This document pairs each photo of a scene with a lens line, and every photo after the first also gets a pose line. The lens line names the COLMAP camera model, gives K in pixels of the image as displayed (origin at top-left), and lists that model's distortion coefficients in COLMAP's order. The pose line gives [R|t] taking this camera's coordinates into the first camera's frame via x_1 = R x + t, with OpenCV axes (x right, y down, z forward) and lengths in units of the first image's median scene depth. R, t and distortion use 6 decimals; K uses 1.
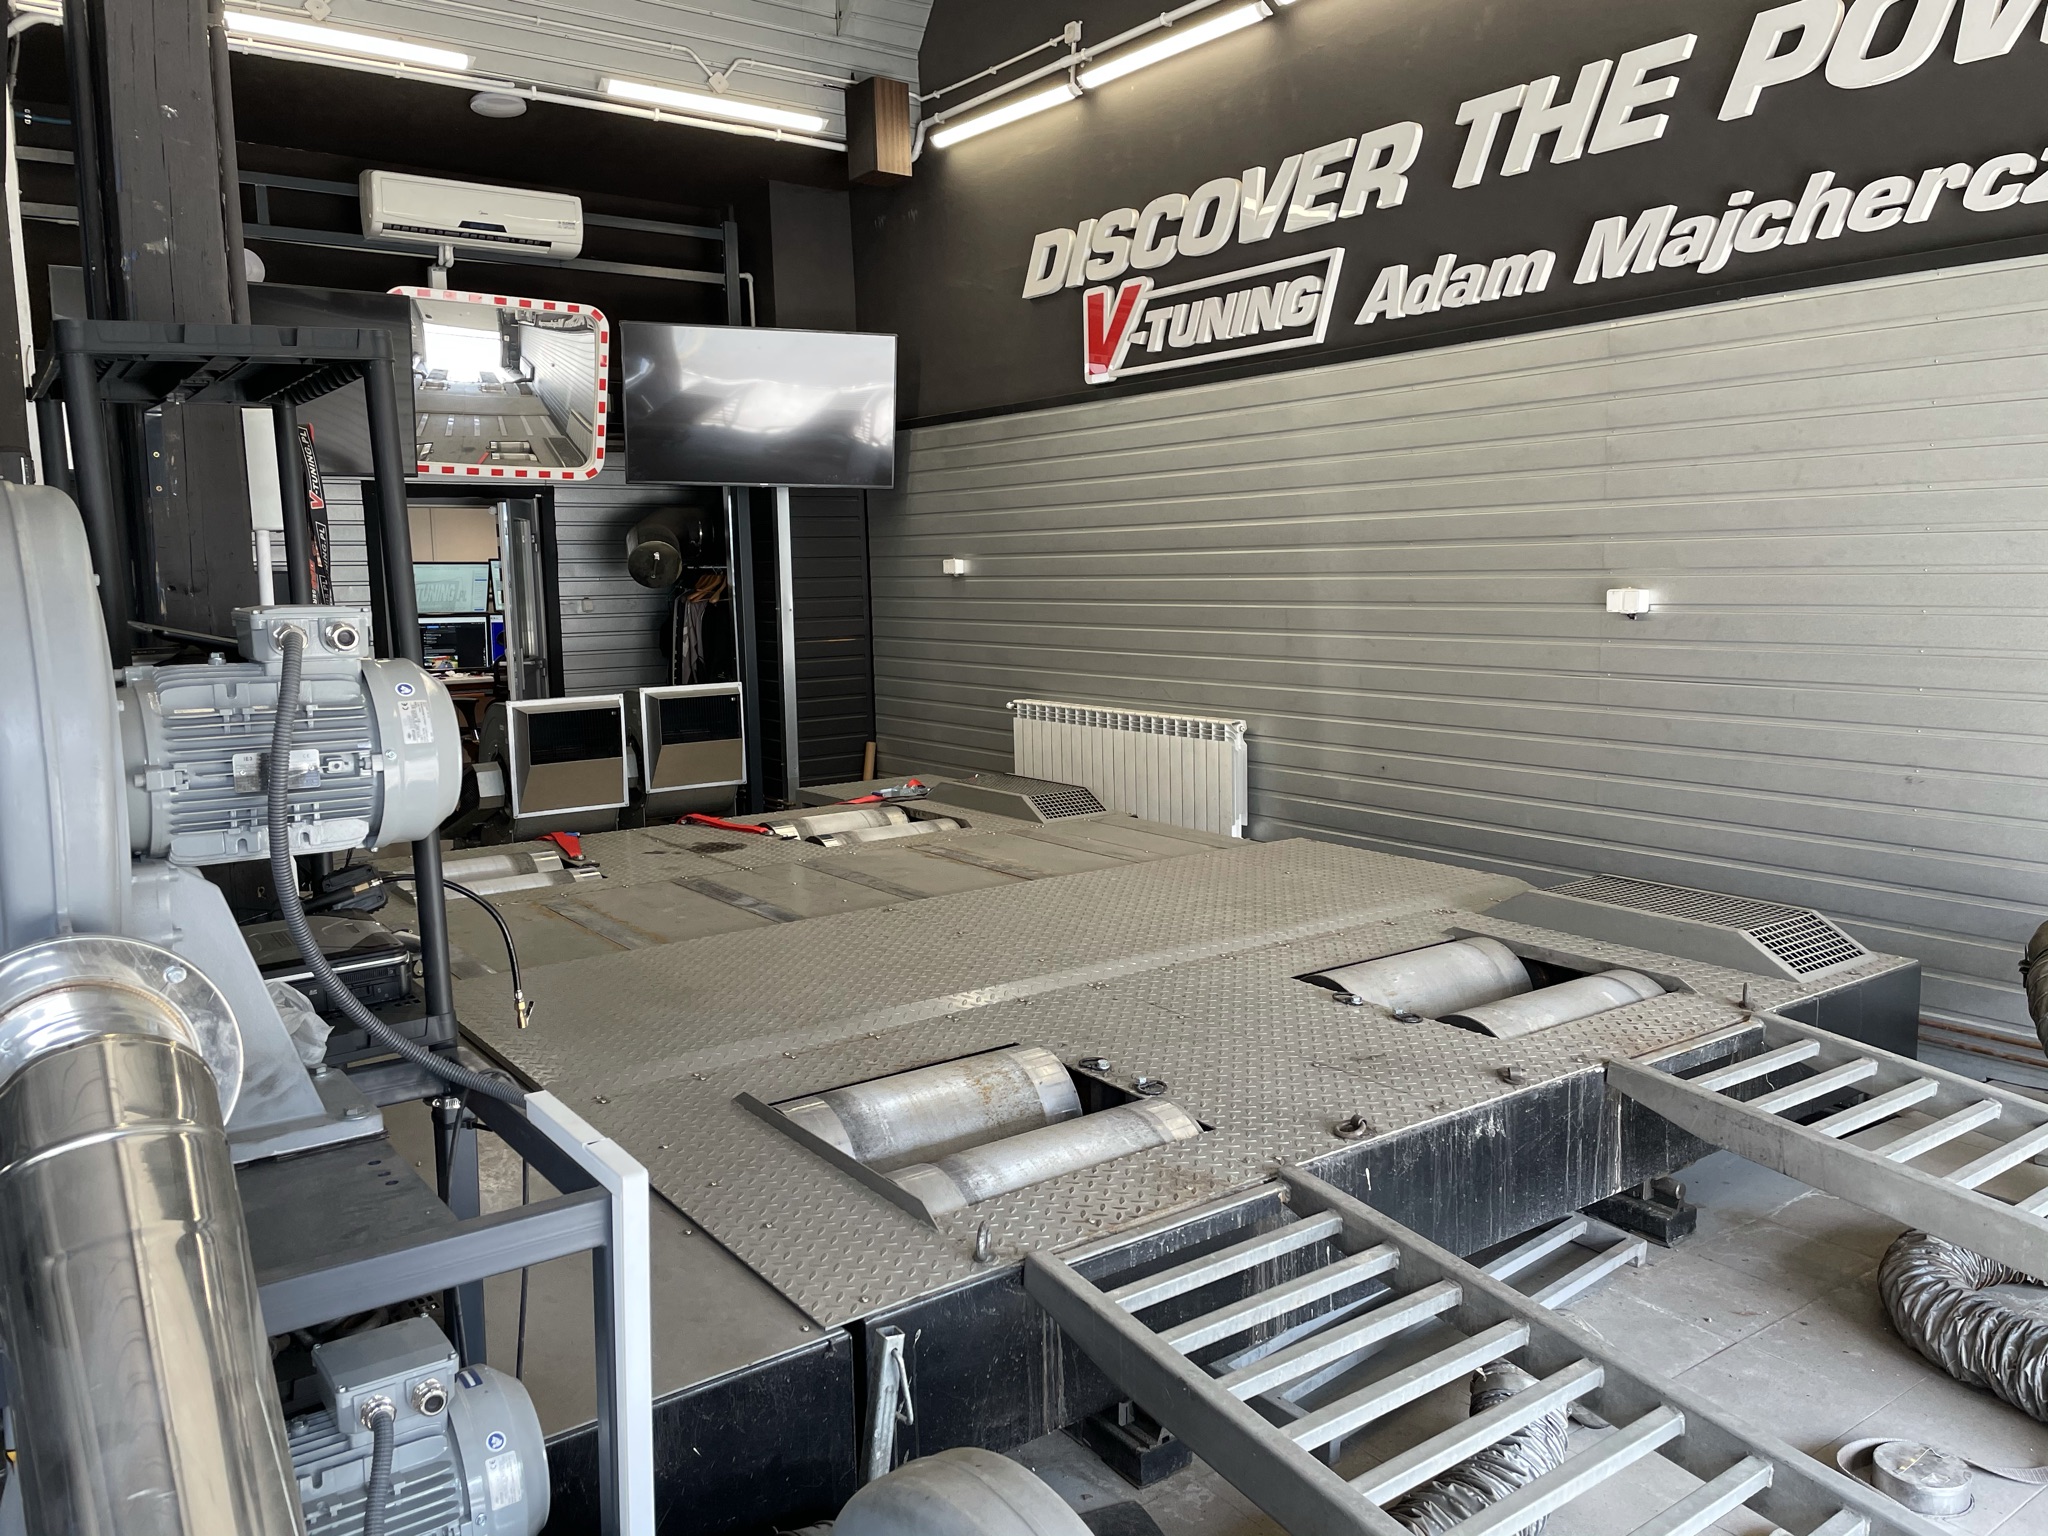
lens RADIAL K [[1541.1, 0, 1018.4], [0, 1541.1, 762.6], [0, 0, 1]] dist [0.057318, -0.071918]
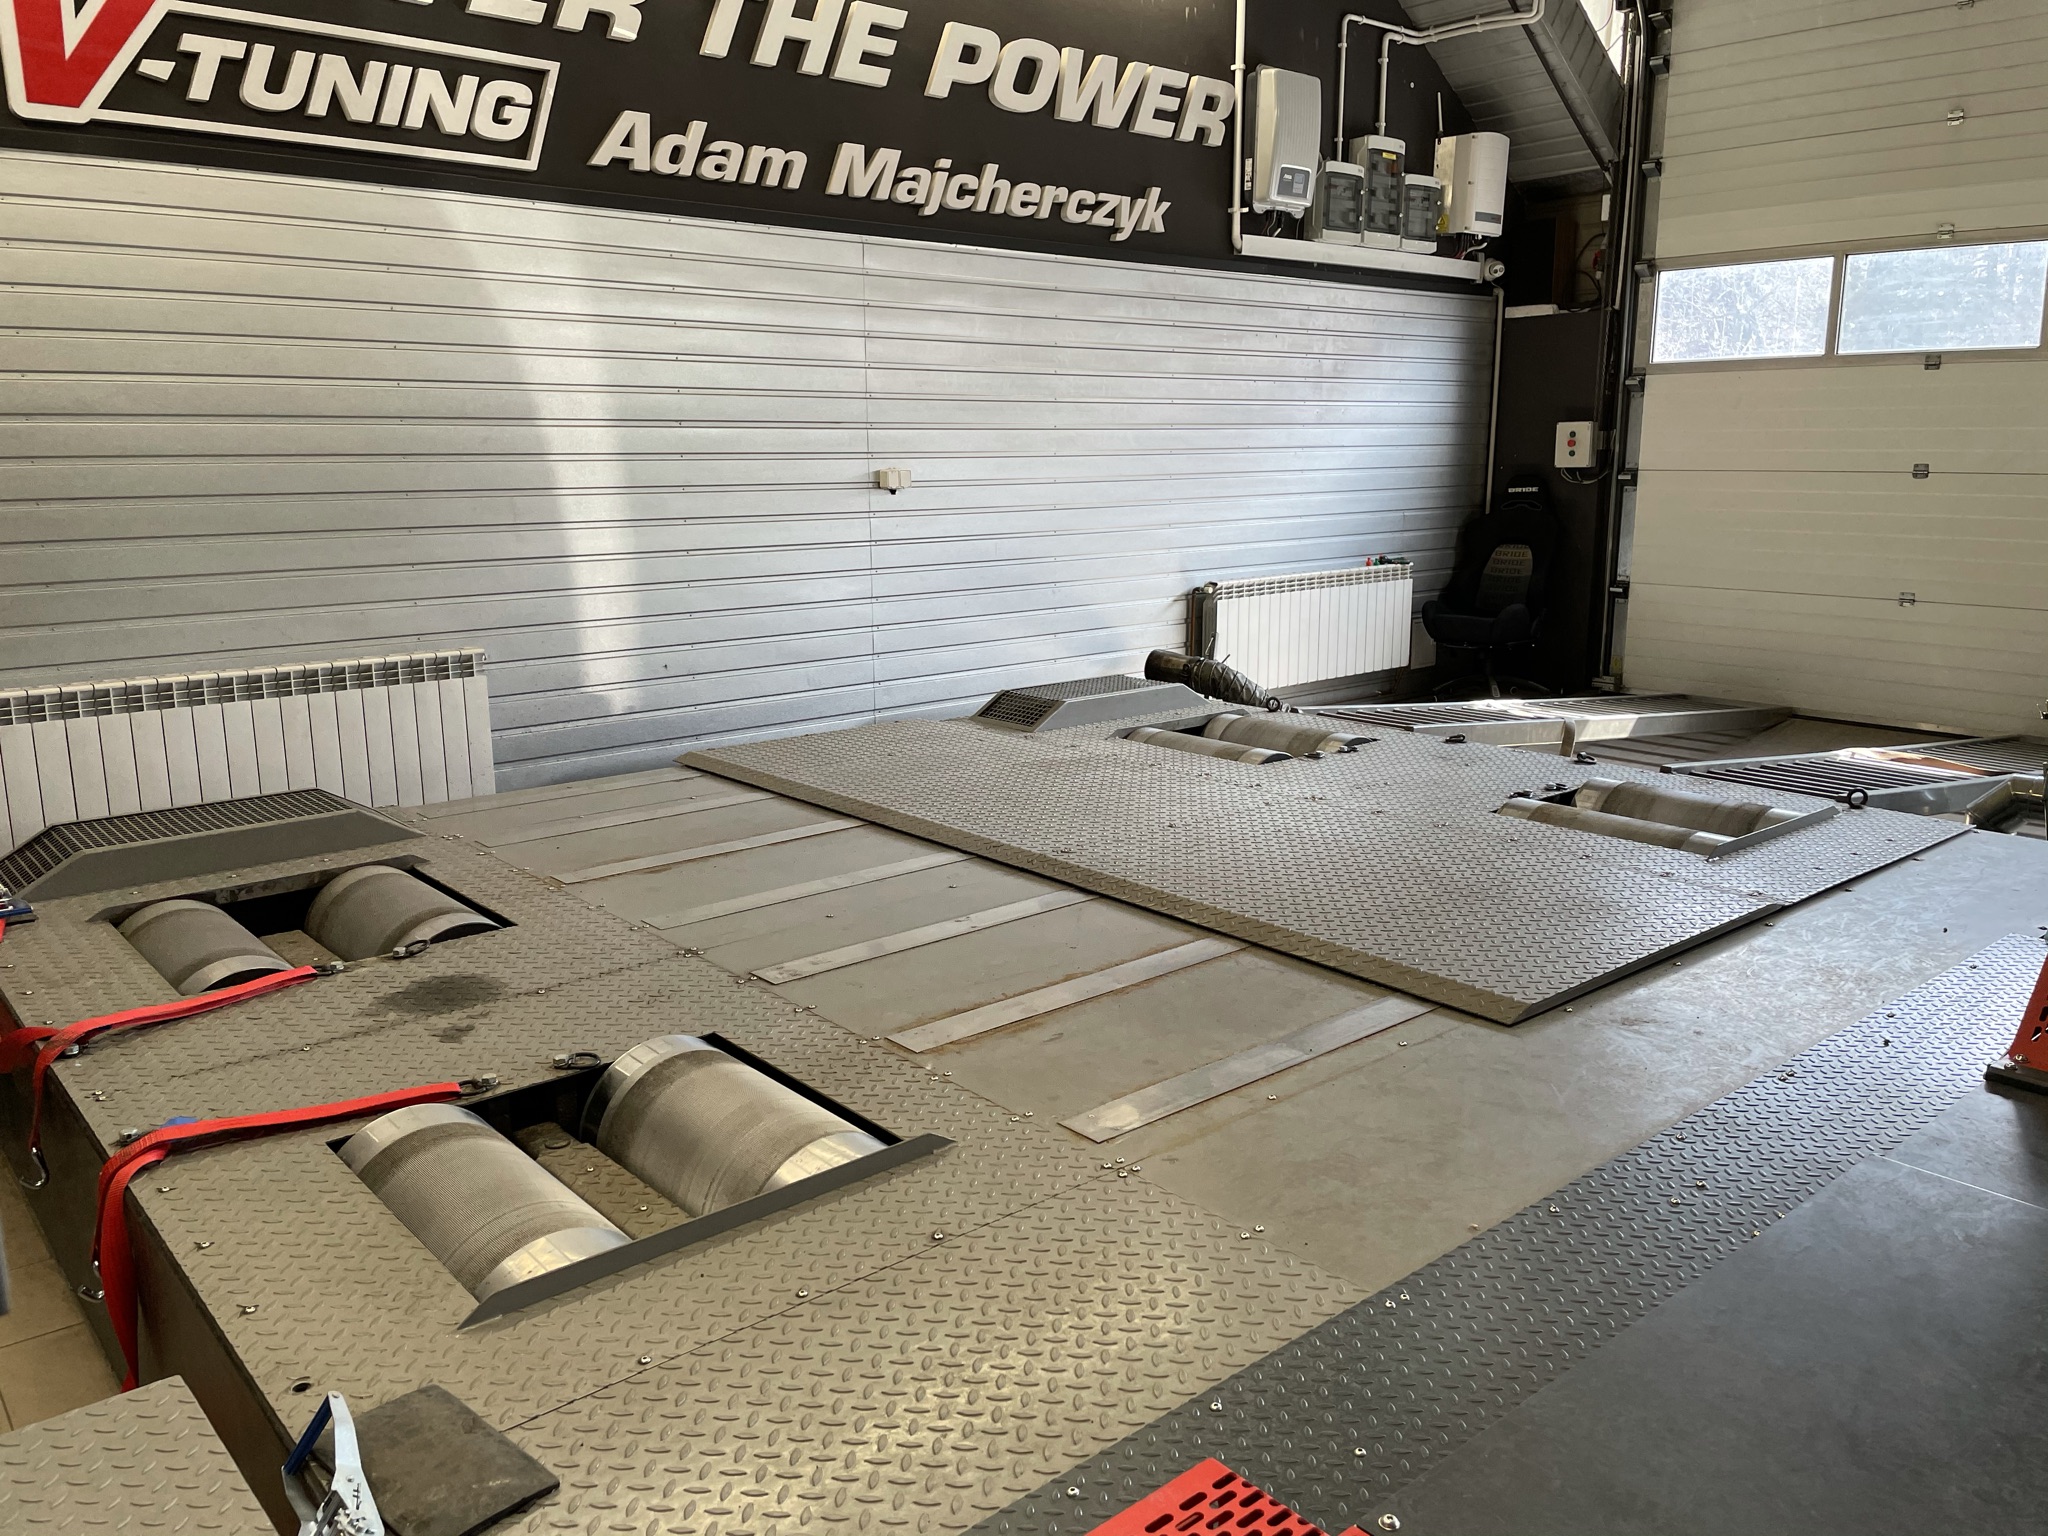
lens RADIAL K [[1541.1, 0, 1036.9], [0, 1541.1, 757.0], [0, 0, 1]] dist [0.057318, -0.071918]
pose [[-0.095022, -0.172183, 0.980471, -0.792700], [0.139453, 0.972913, 0.184371, -0.095303], [-0.985659, 0.154249, -0.068437, 0.962116]]
